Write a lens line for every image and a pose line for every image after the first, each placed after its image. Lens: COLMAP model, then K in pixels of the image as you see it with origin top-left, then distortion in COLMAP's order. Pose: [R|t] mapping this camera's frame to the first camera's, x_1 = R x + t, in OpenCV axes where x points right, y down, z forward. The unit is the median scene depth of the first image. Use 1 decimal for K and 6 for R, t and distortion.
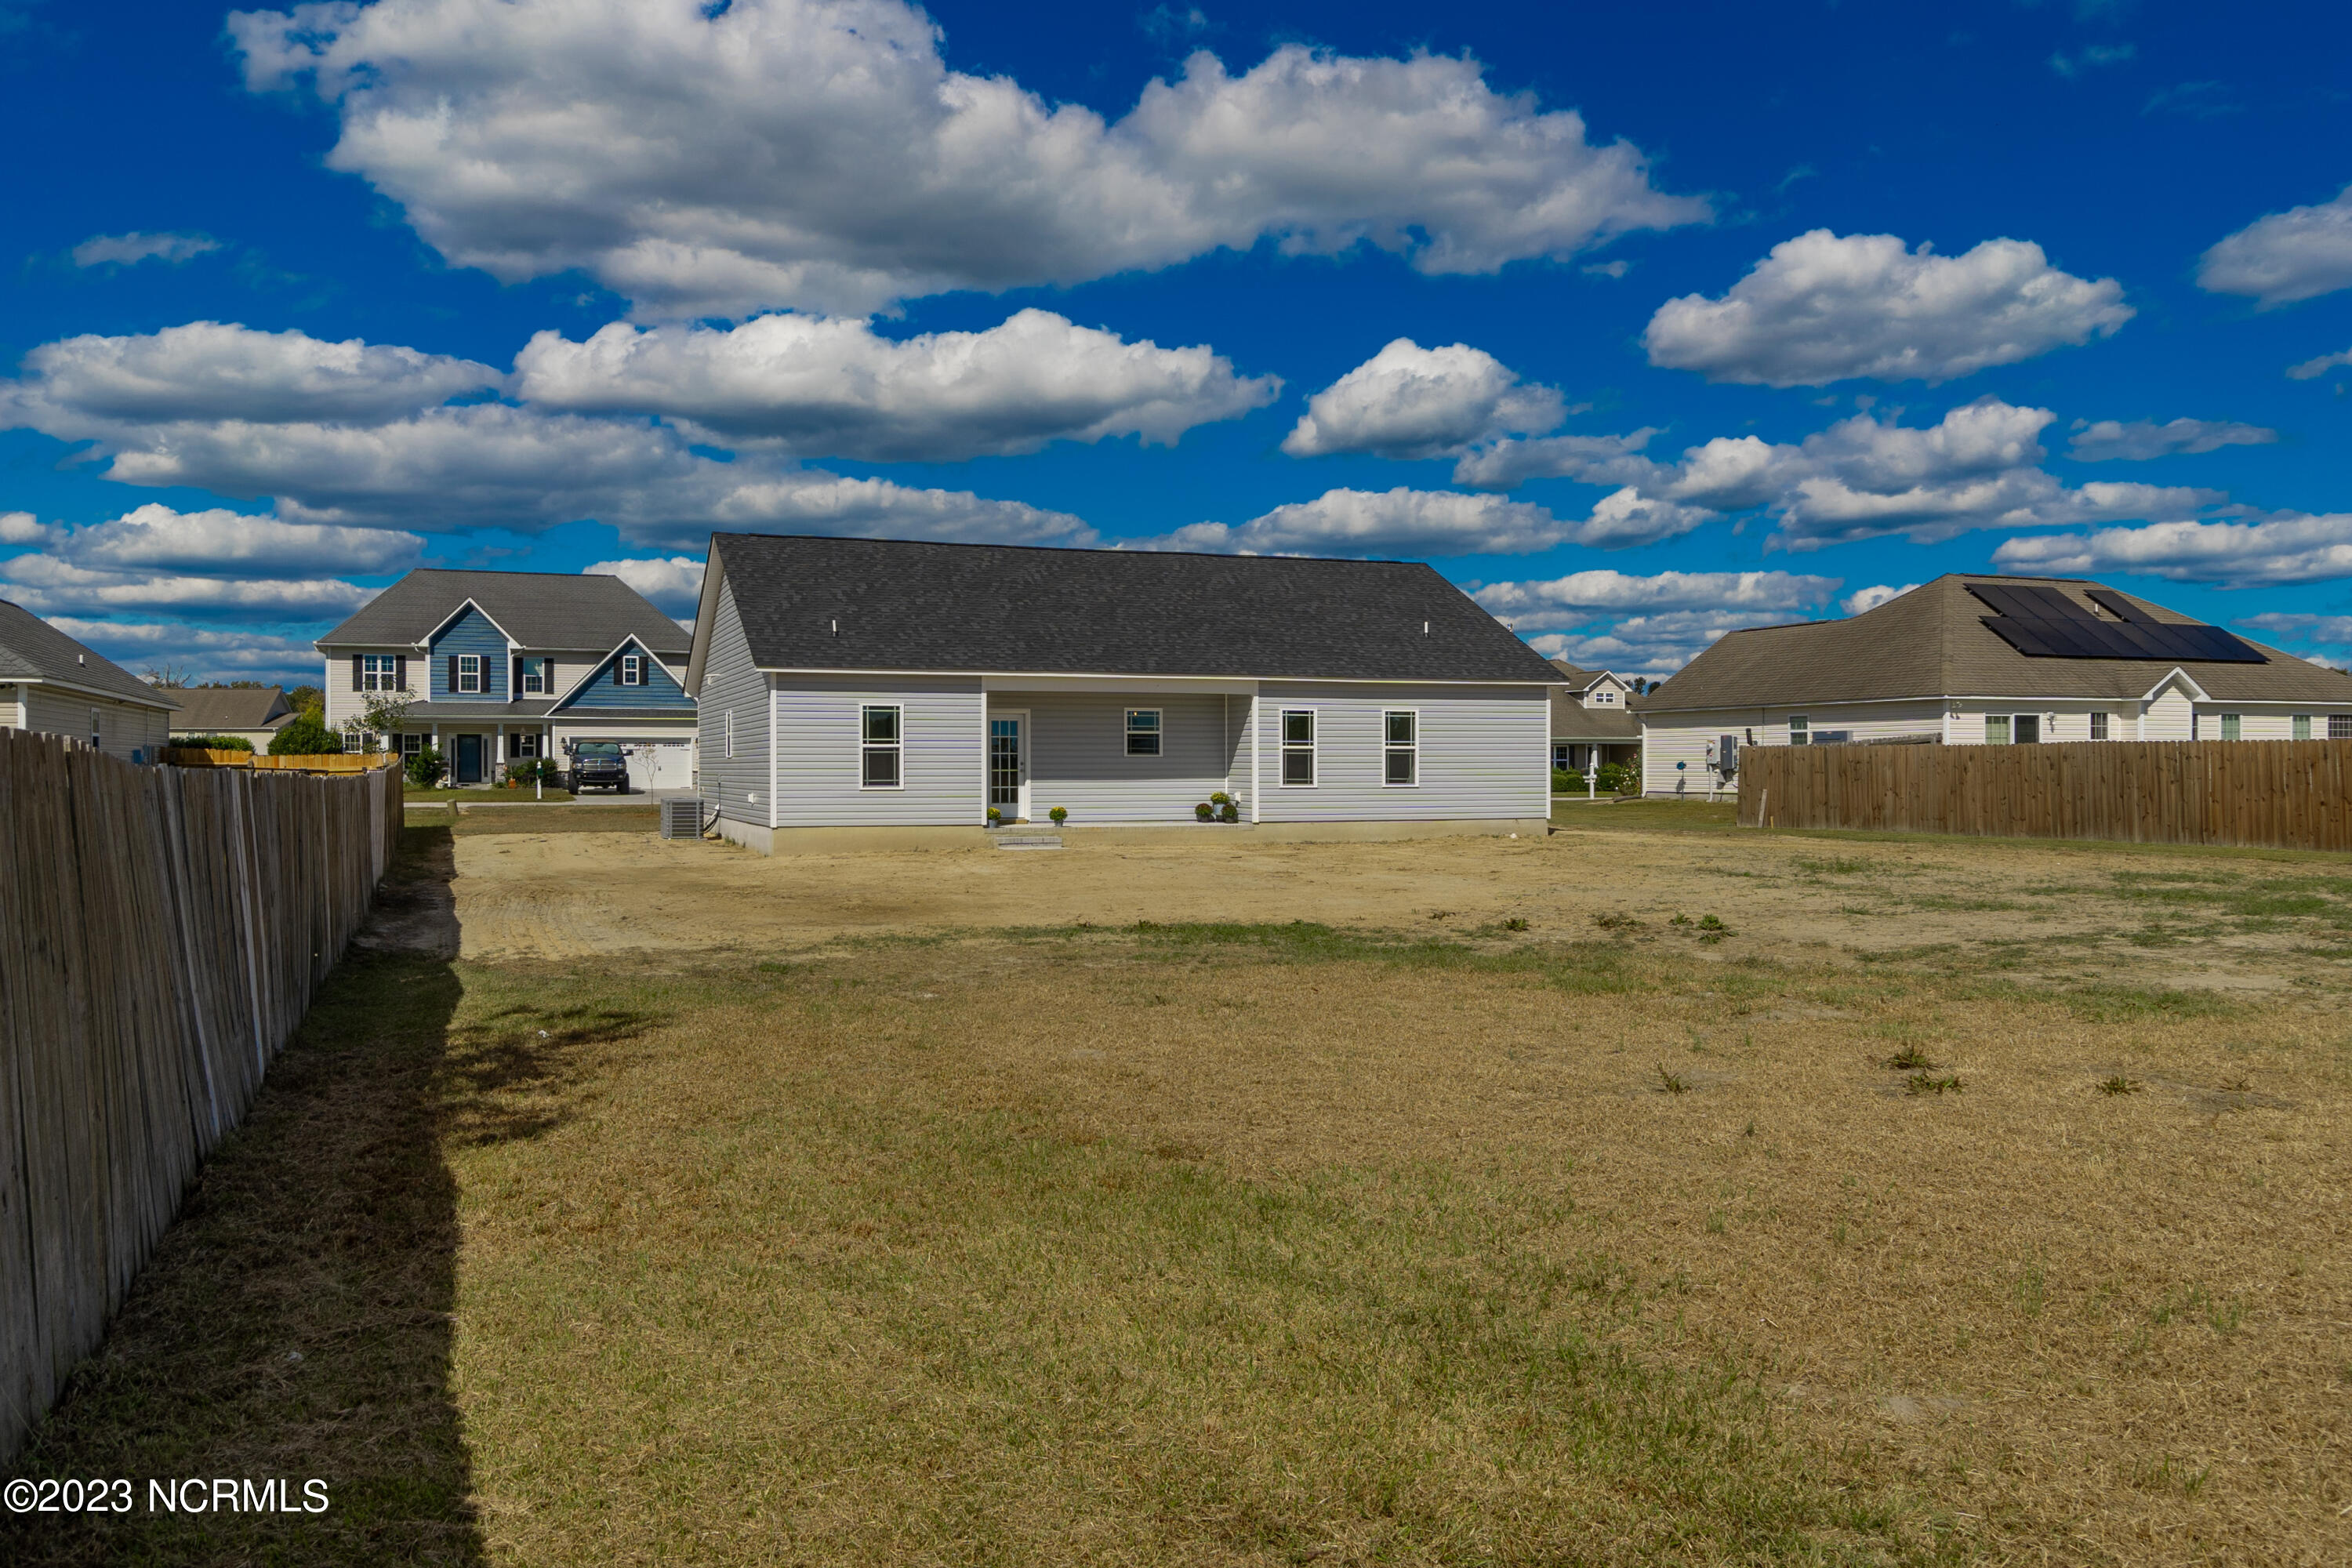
lens RADIAL K [[1836.3, 0, 1170.4], [0, 1836.3, 777.3], [0, 0, 1]] dist [0.001275, 0.014423]
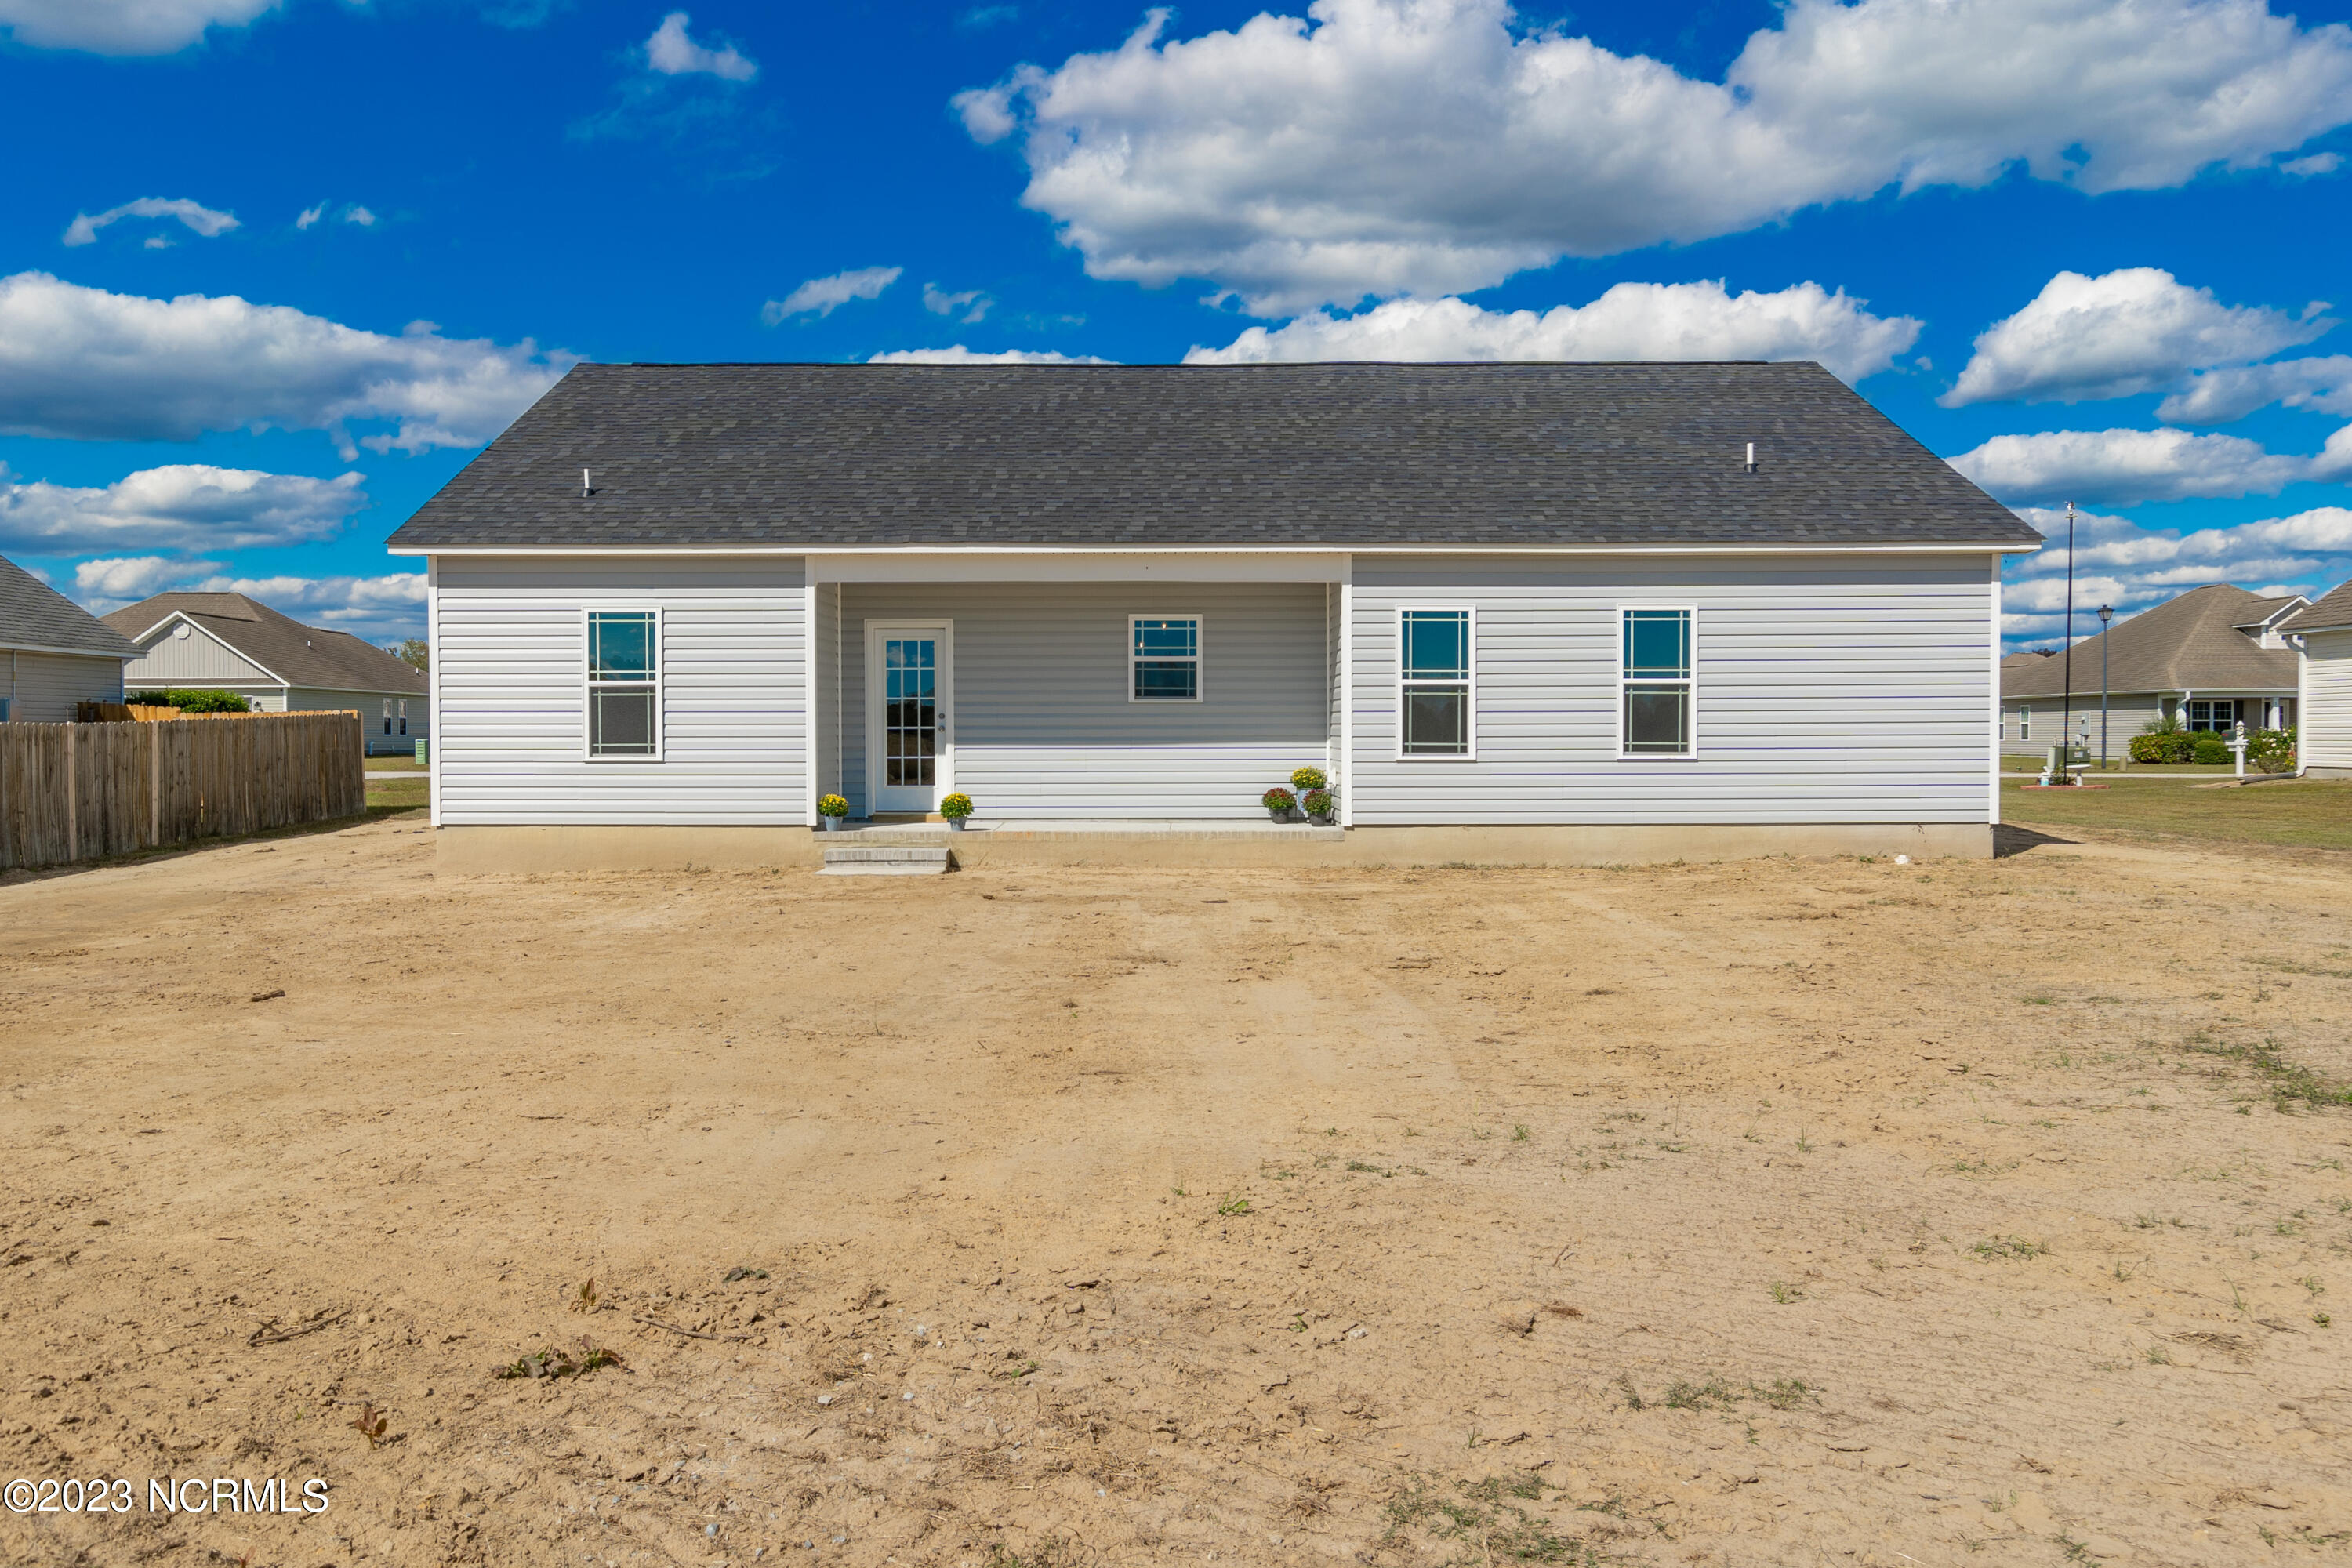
lens RADIAL K [[1756.6, 0, 1141.0], [0, 1756.6, 773.0], [0, 0, 1]] dist [0.000131, 0.011631]
pose [[0.936677, 0.007059, -0.350124, 0.128463], [-0.001043, 0.999849, 0.017369, 0.000613], [0.350194, -0.015904, 0.936542, 0.393246]]
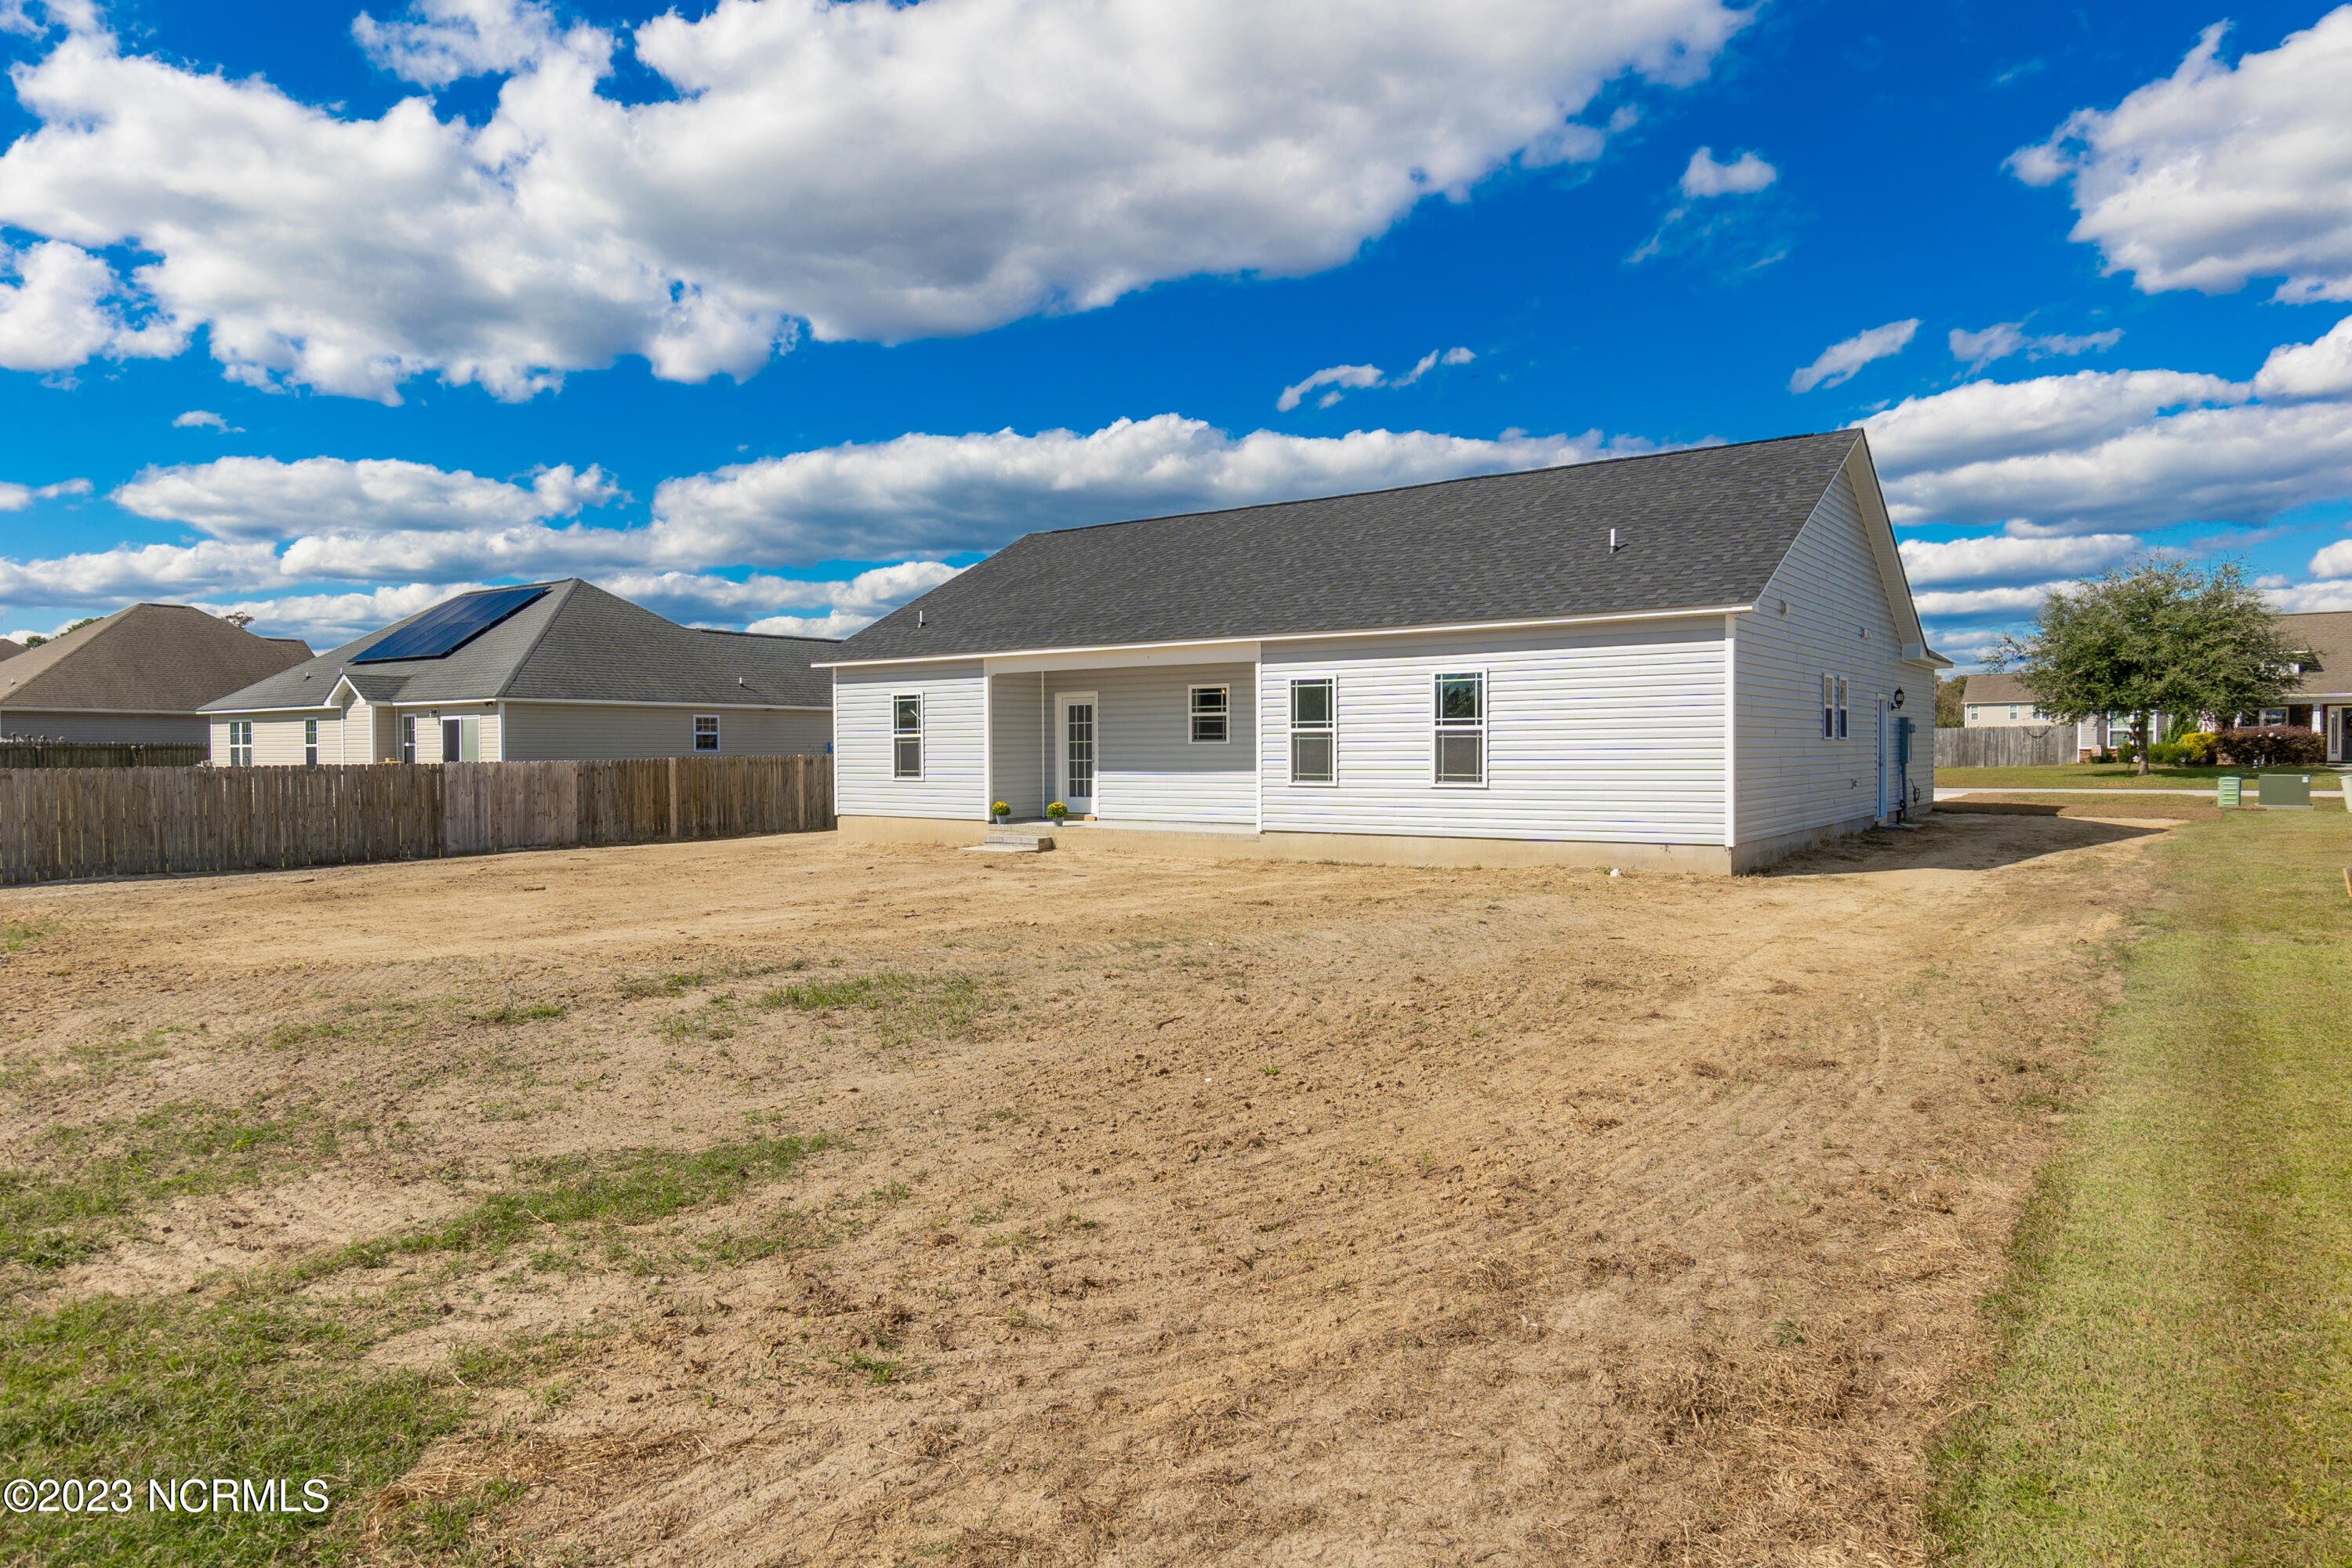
lens RADIAL K [[1427.0, 0, 1139.2], [0, 1427.0, 745.0], [0, 0, 1]] dist [-0.004496, -0.003229]
pose [[0.529268, -0.004226, -0.848444, 0.397665], [0.001319, 0.999990, -0.004158, -0.006317], [0.848453, 0.001082, 0.529269, 0.500047]]
